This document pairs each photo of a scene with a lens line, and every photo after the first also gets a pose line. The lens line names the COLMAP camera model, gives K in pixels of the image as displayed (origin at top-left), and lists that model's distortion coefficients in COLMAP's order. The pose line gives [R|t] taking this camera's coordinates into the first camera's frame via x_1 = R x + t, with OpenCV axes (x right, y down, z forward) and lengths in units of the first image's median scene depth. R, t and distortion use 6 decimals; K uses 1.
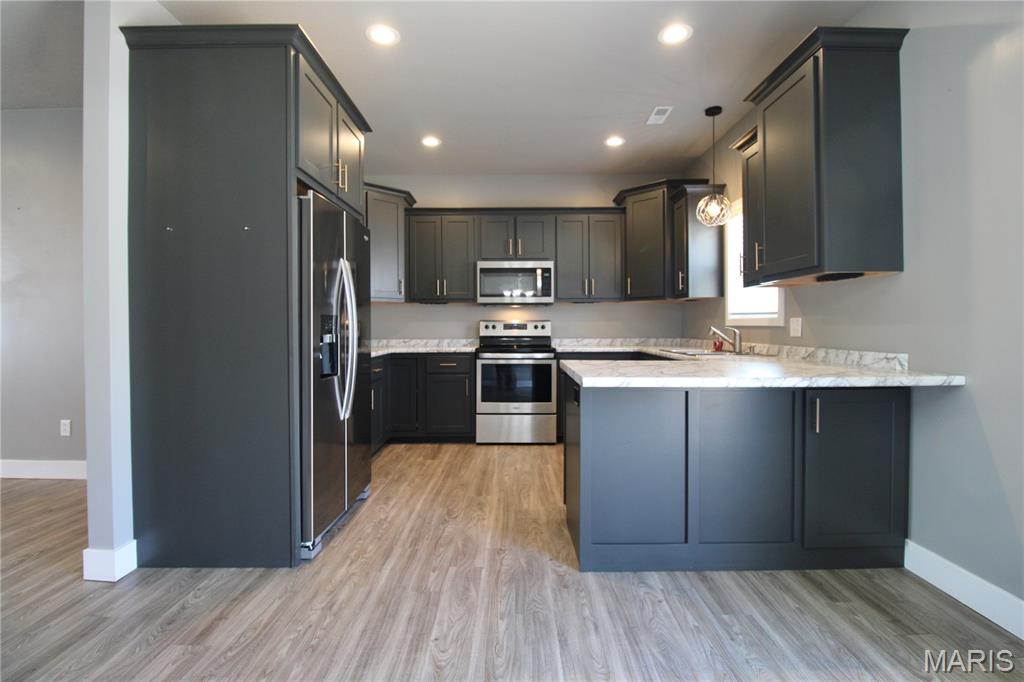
lens RADIAL K [[472.3, 0, 513.7], [0, 472.3, 332.3], [0, 0, 1]] dist [-0.000300, -0.012277]
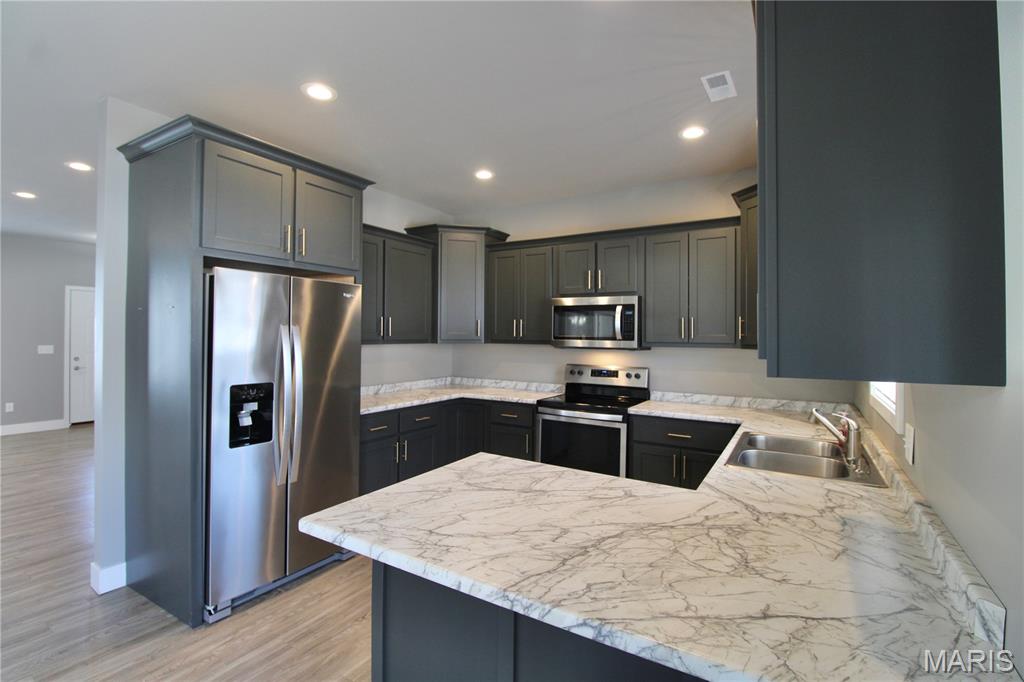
lens RADIAL K [[472.3, 0, 513.7], [0, 472.3, 332.3], [0, 0, 1]] dist [-0.000300, -0.012277]
pose [[0.852459, 0.009383, -0.522711, 0.320759], [-0.019867, 0.999698, -0.014454, -0.073948], [0.522417, 0.022706, 0.852388, 0.221377]]
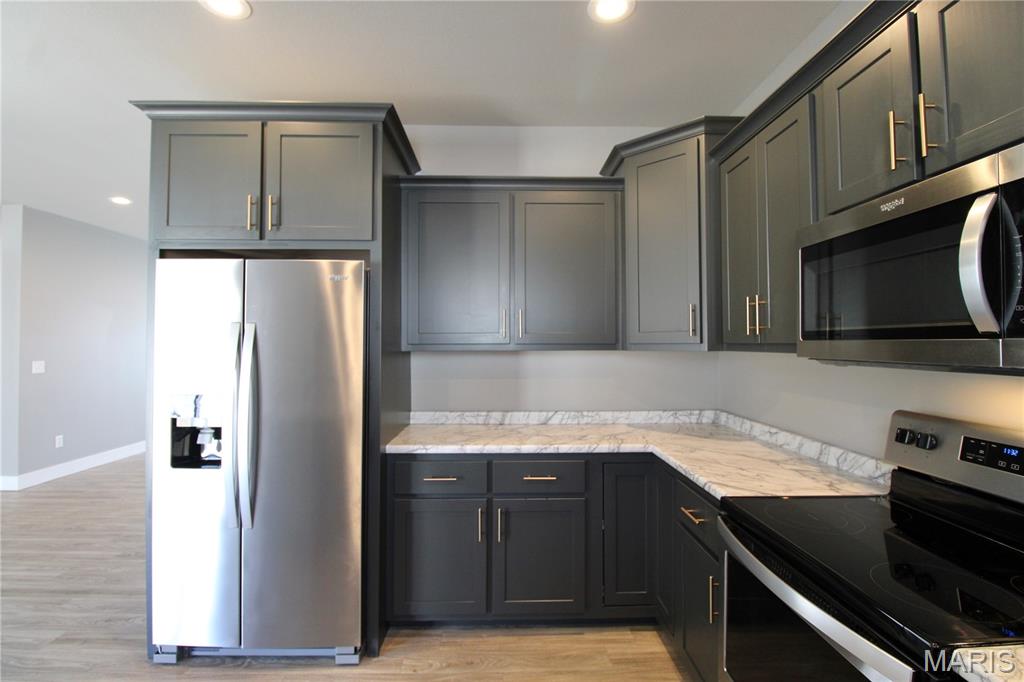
lens RADIAL K [[472.3, 0, 513.7], [0, 472.3, 332.3], [0, 0, 1]] dist [-0.000300, -0.012277]
pose [[0.029011, -0.019186, -0.999395, 0.240532], [-0.013425, 0.999718, -0.019582, -0.070977], [0.999489, 0.013985, 0.028745, 0.798032]]
